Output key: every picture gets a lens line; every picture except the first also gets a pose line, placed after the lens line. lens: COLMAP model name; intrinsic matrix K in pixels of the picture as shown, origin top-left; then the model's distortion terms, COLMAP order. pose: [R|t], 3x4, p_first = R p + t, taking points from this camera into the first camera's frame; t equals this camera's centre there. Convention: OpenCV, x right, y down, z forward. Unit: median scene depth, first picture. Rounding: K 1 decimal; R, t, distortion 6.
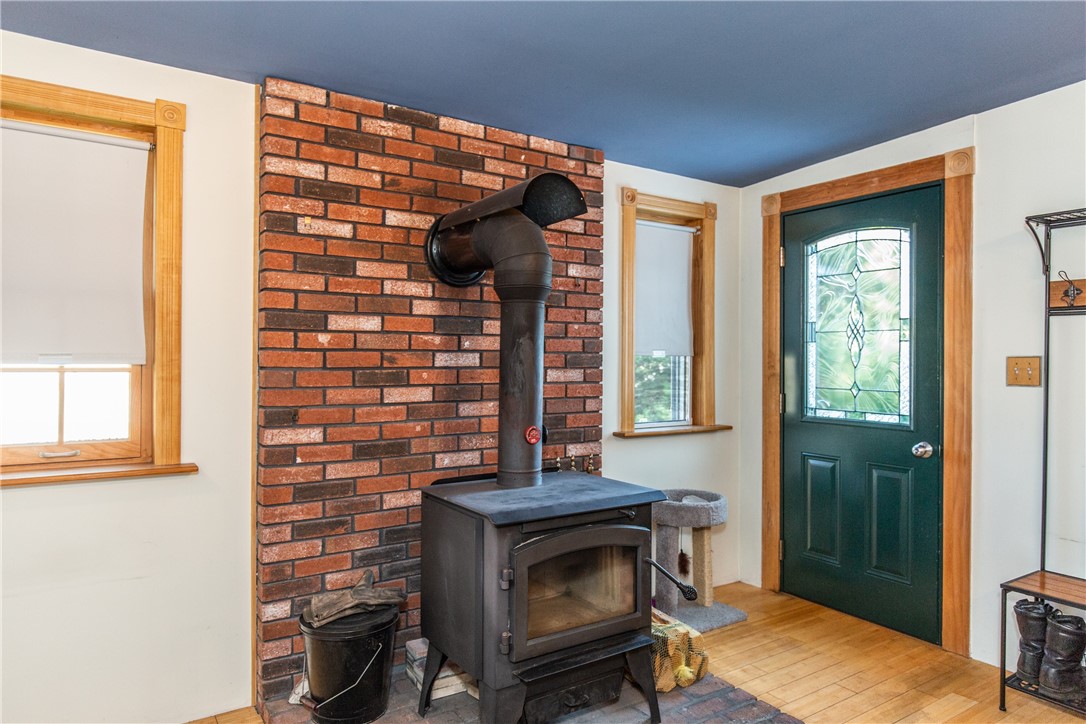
lens RADIAL K [[686.7, 0, 544.0], [0, 686.7, 362.2], [0, 0, 1]] dist [0.007933, -0.001304]
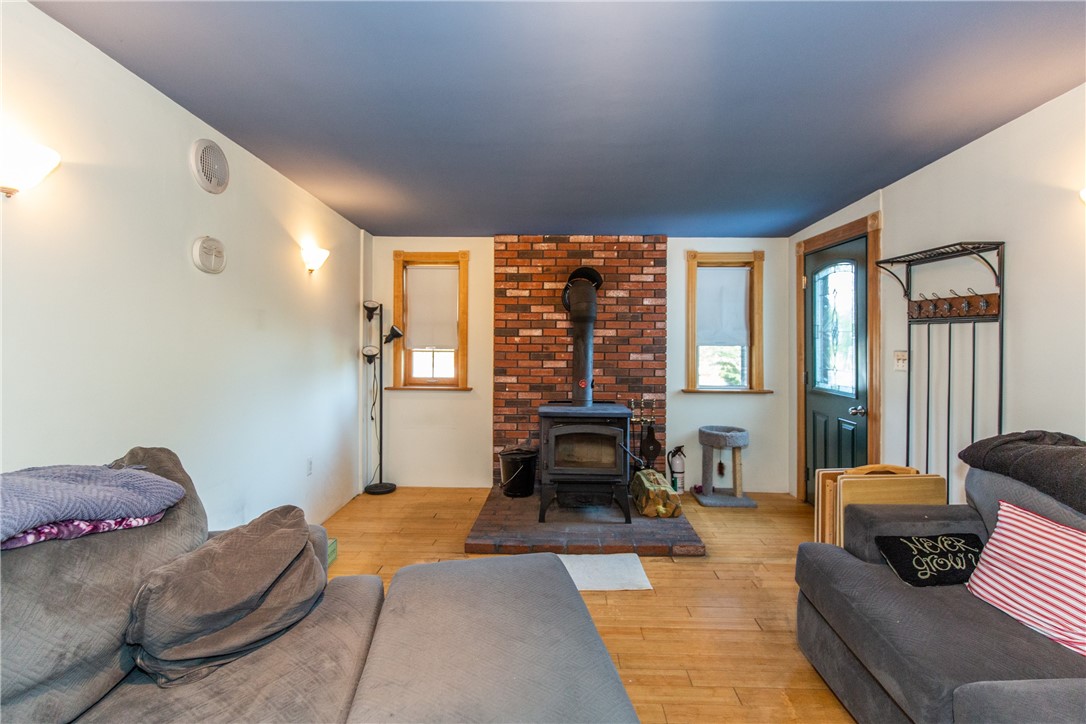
lens RADIAL K [[492.2, 0, 536.8], [0, 492.2, 339.6], [0, 0, 1]] dist [0.004609, 0.000519]
pose [[0.815611, 0.000895, -0.578600, 0.683314], [-0.003832, 0.999985, -0.003856, -0.025603], [0.578588, 0.005362, 0.815602, -0.334409]]
